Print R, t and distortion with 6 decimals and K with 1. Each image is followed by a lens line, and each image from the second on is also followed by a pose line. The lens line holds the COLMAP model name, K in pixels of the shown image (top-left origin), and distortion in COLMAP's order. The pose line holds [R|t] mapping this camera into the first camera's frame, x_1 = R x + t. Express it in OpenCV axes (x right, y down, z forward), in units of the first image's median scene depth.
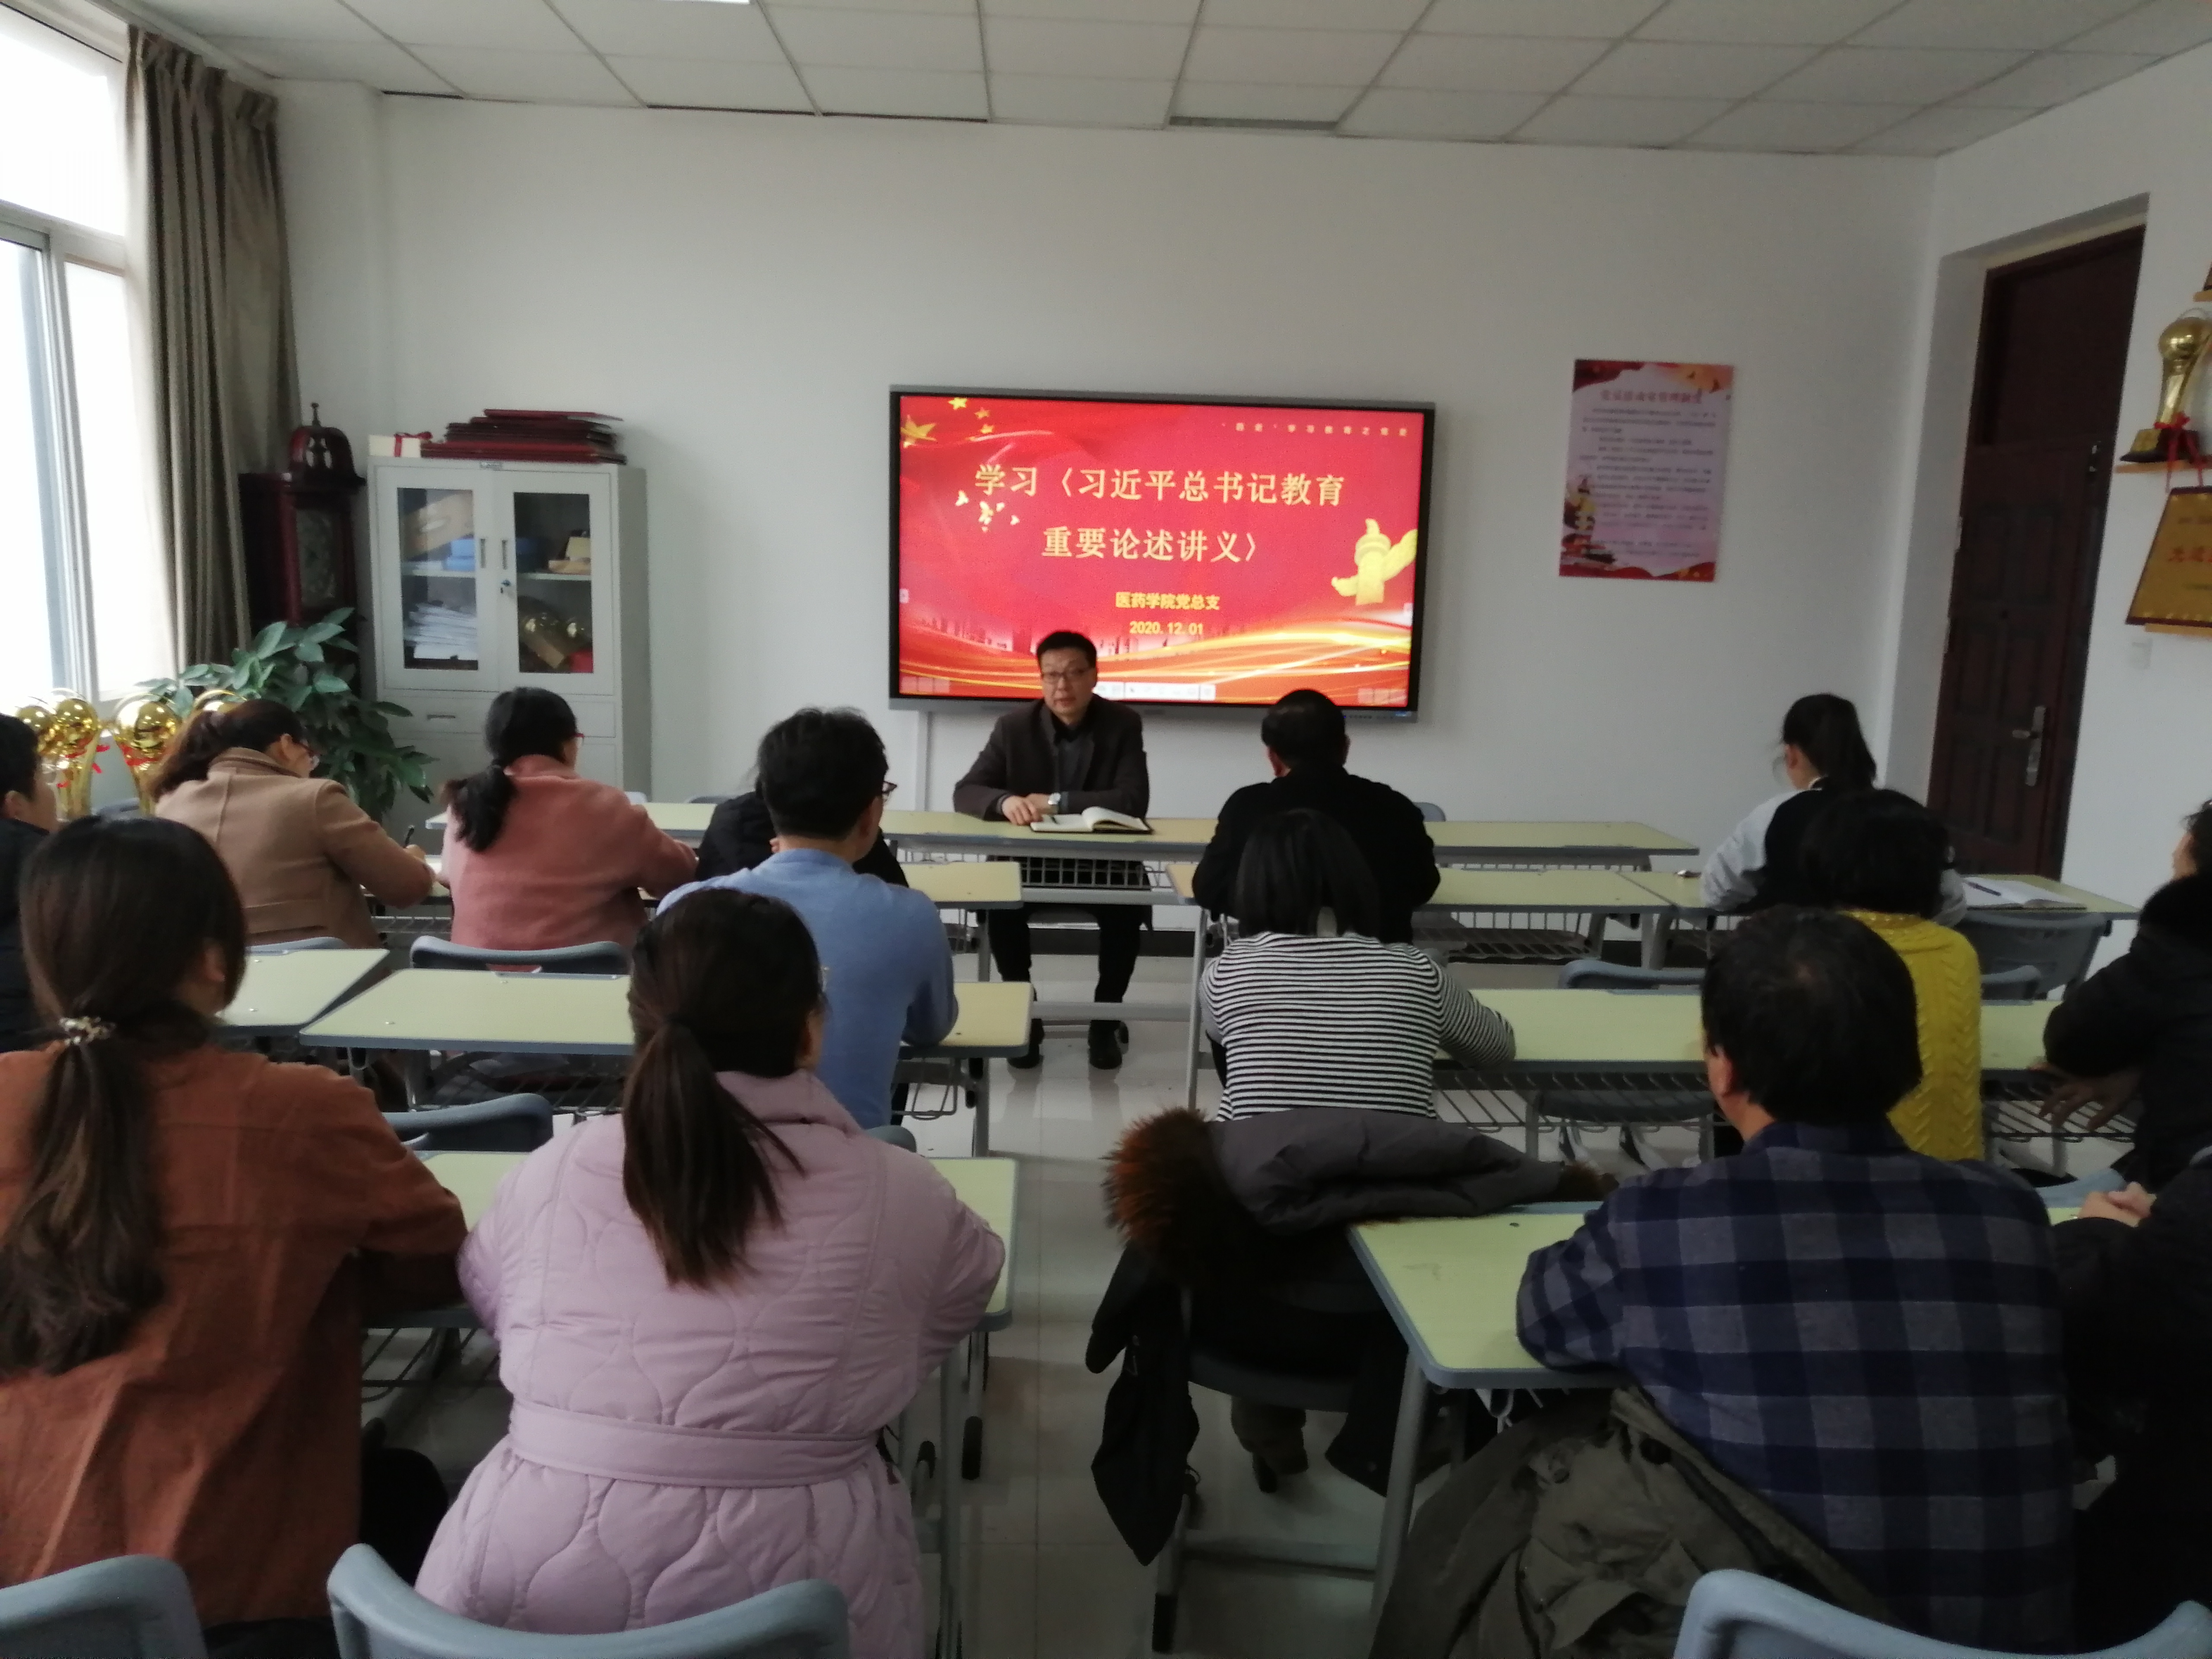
lens RADIAL K [[1744.4, 0, 1120.6], [0, 1744.4, 839.6], [0, 0, 1]] dist [-0.022502, 0.069169]
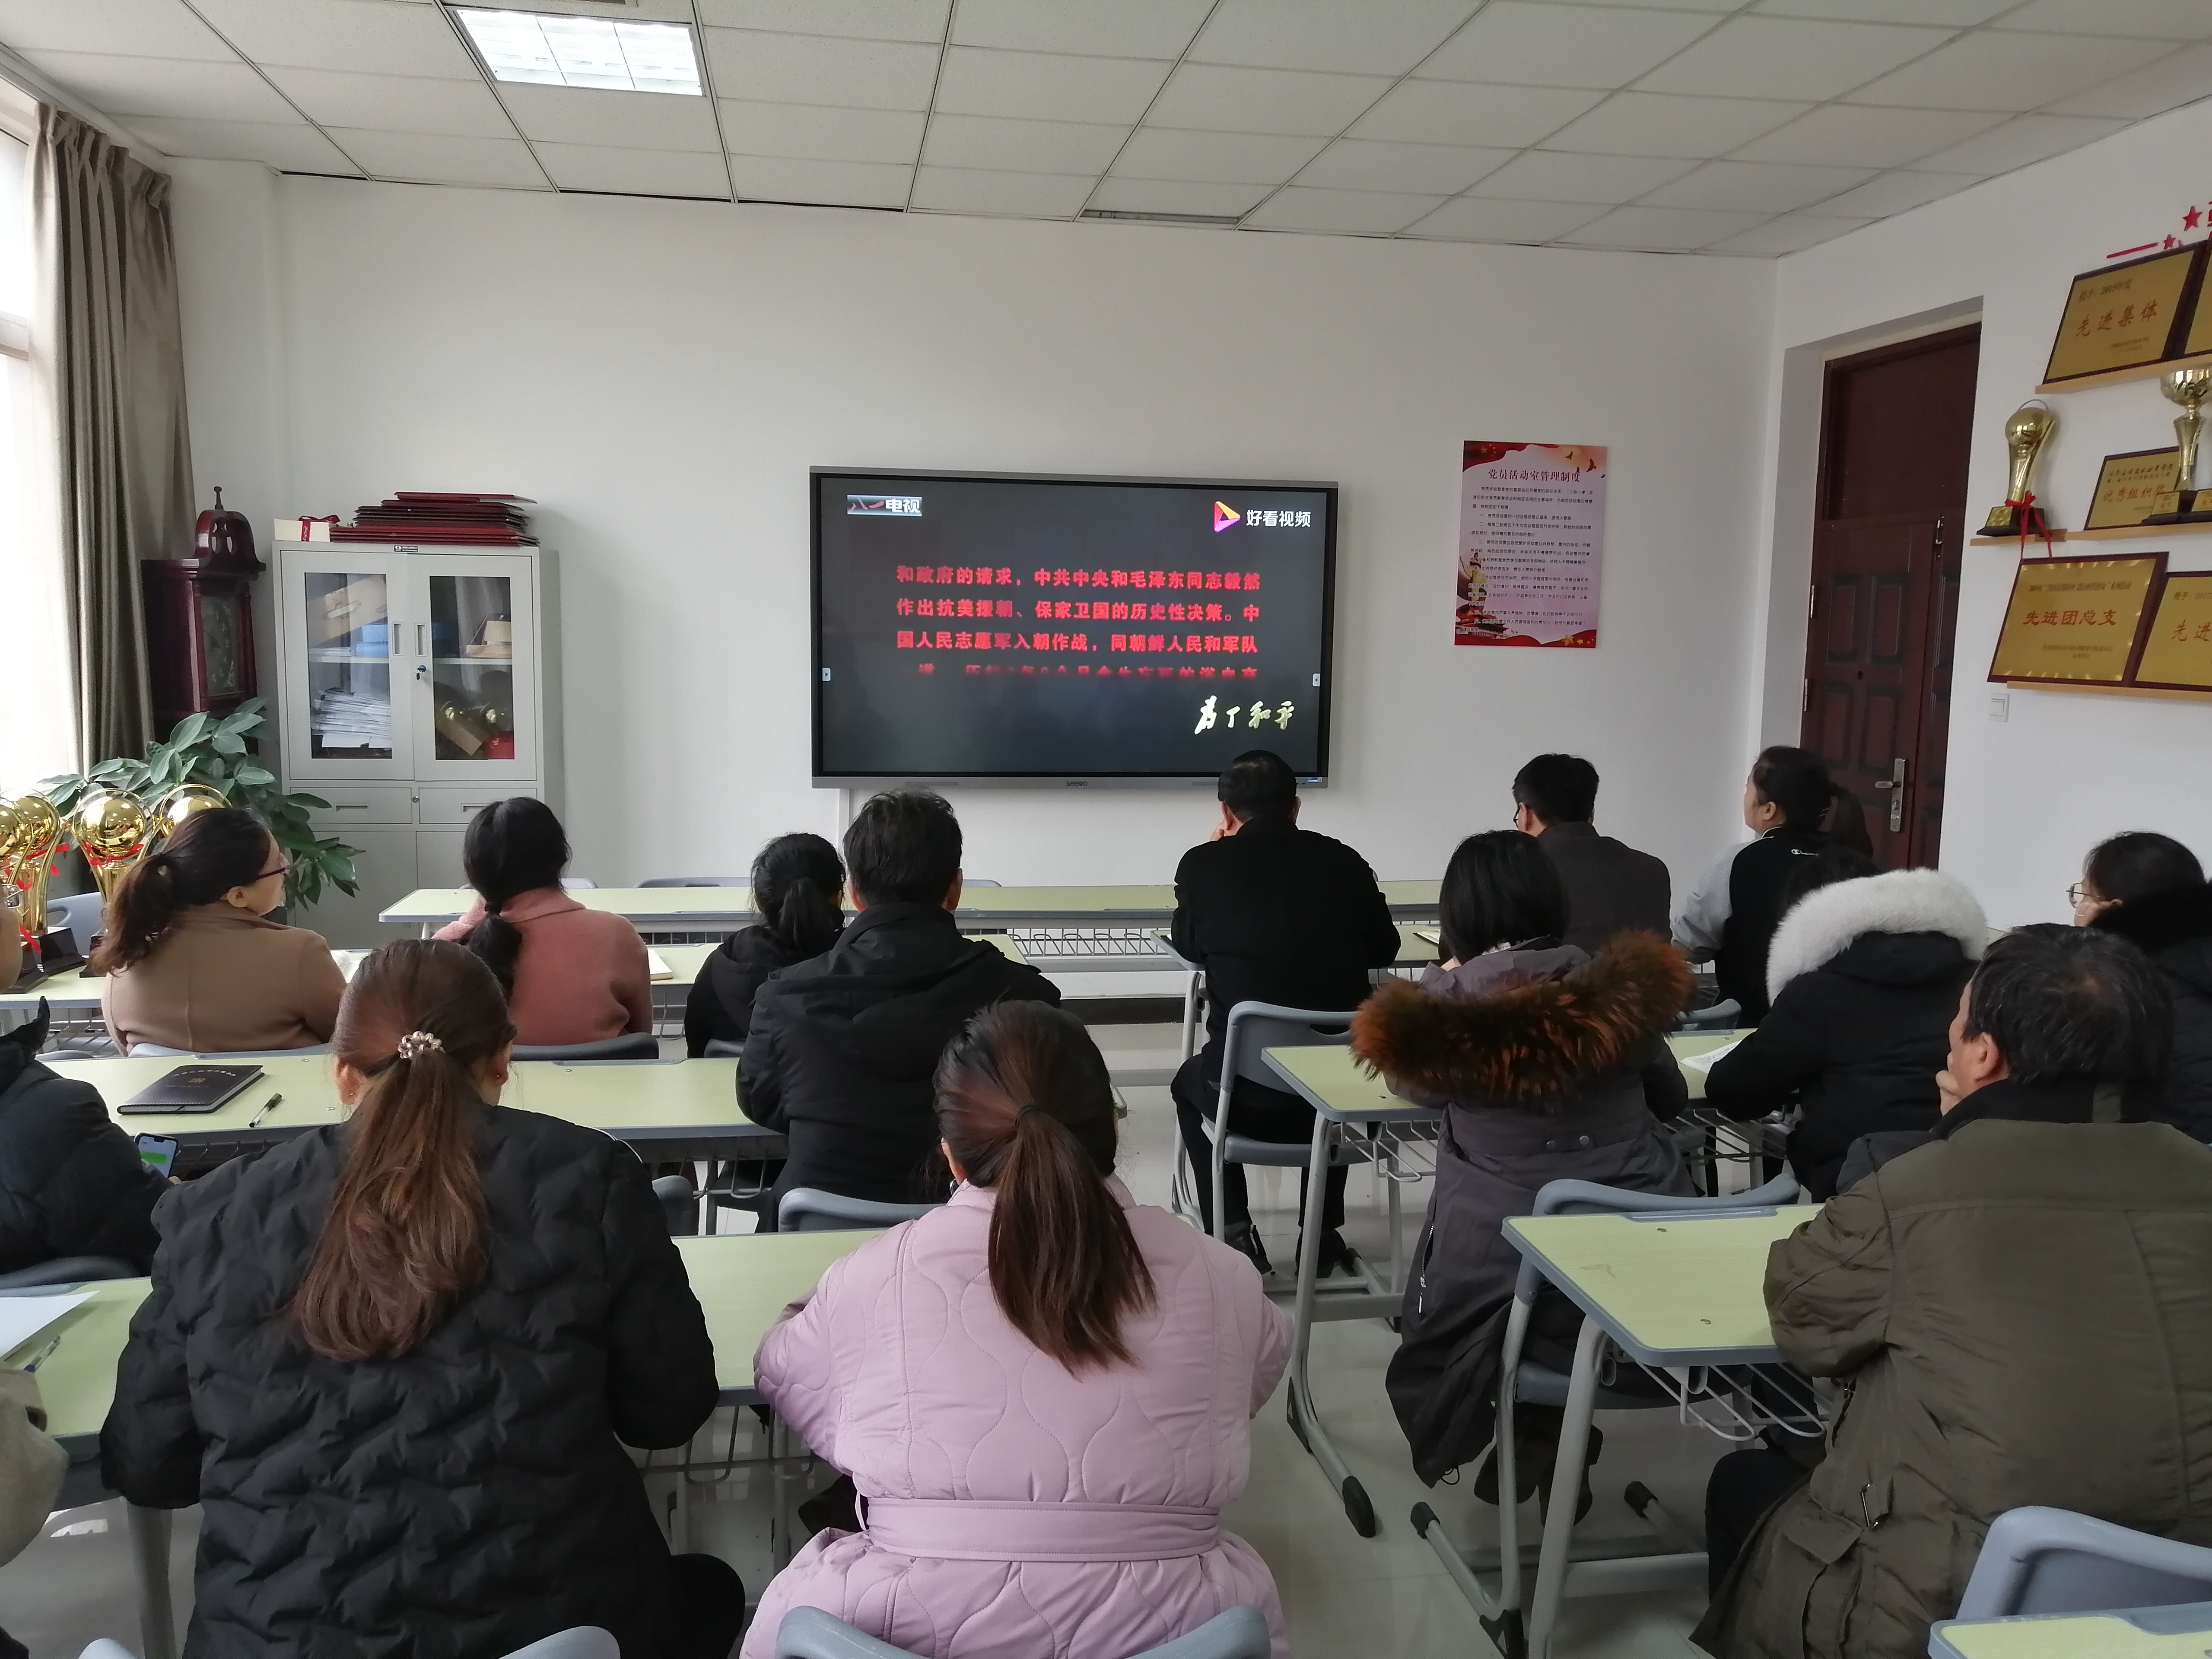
lens RADIAL K [[1744.4, 0, 1115.9], [0, 1744.4, 825.3], [0, 0, 1]] dist [-0.022502, 0.069169]
pose [[0.991868, -0.027839, 0.124186, -0.086754], [0.033808, 0.998359, -0.046221, -0.001391], [-0.122695, 0.050044, 0.991182, -0.009062]]
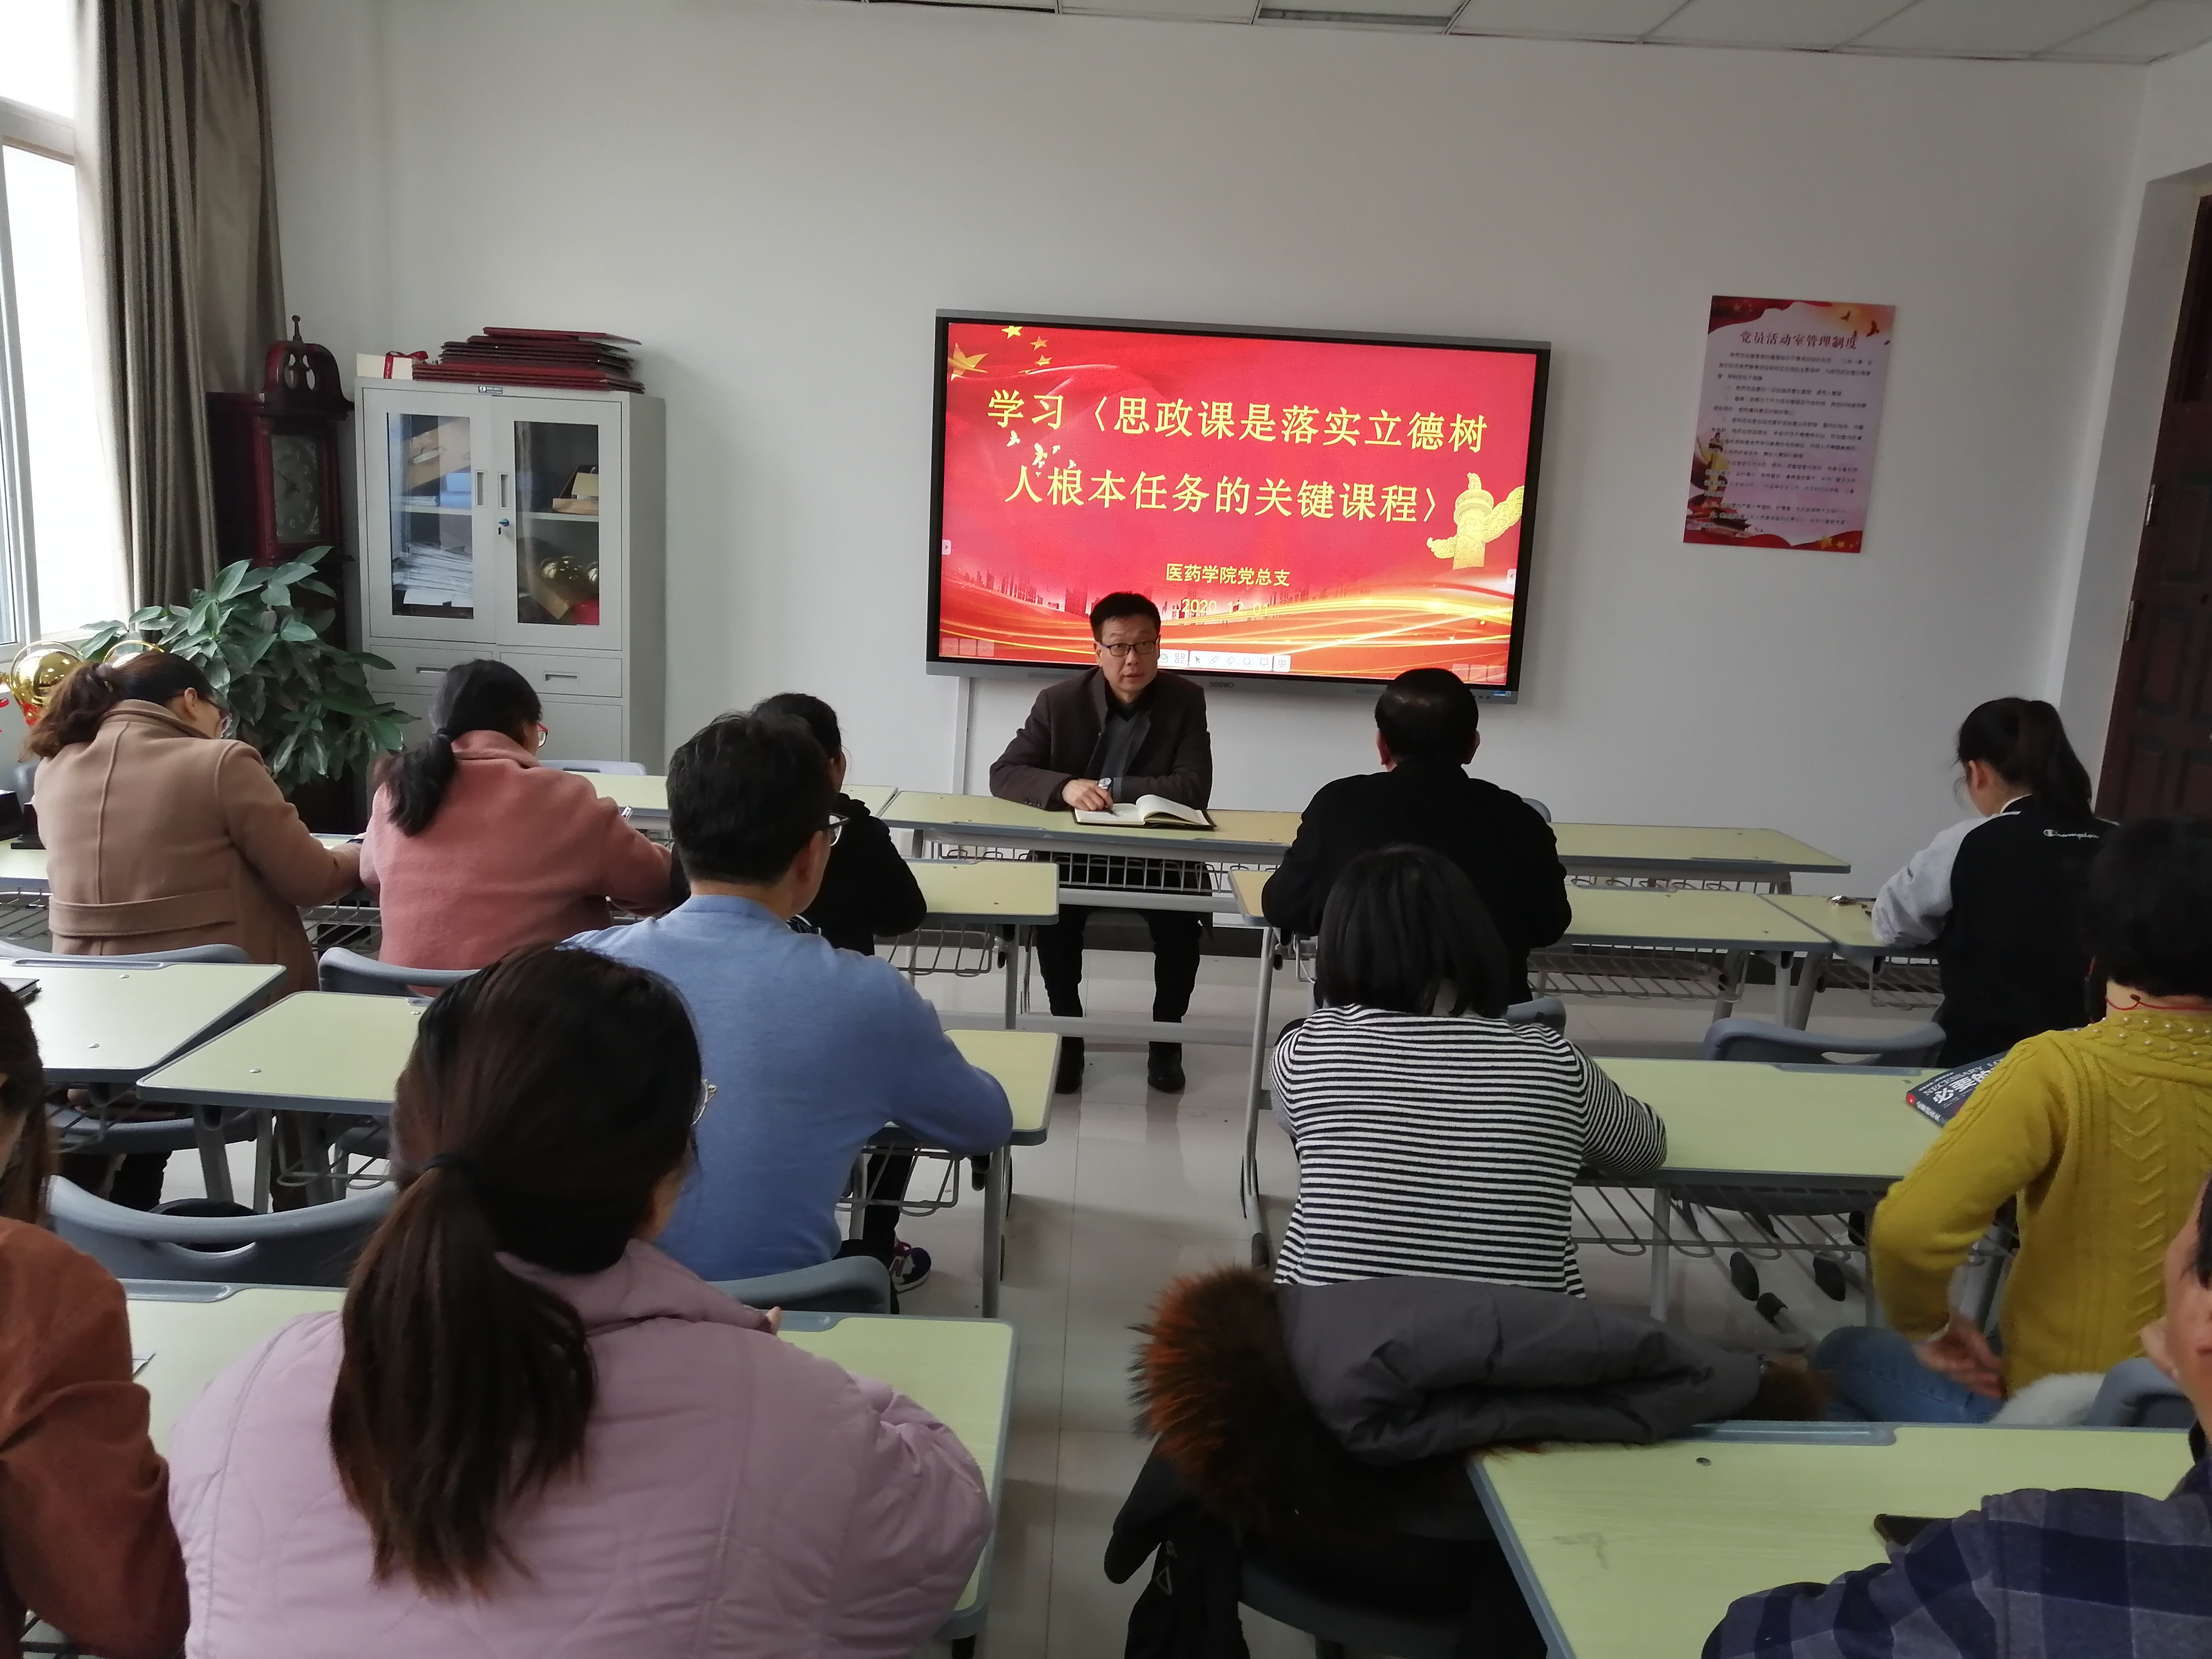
lens RADIAL K [[1744.4, 0, 1119.9], [0, 1744.4, 833.1], [0, 0, 1]] dist [-0.022502, 0.069169]
pose [[0.998887, 0.030158, -0.036274, 0.001852], [-0.029259, 0.999258, 0.025065, -0.017884], [0.037003, -0.023975, 0.999028, 0.104144]]
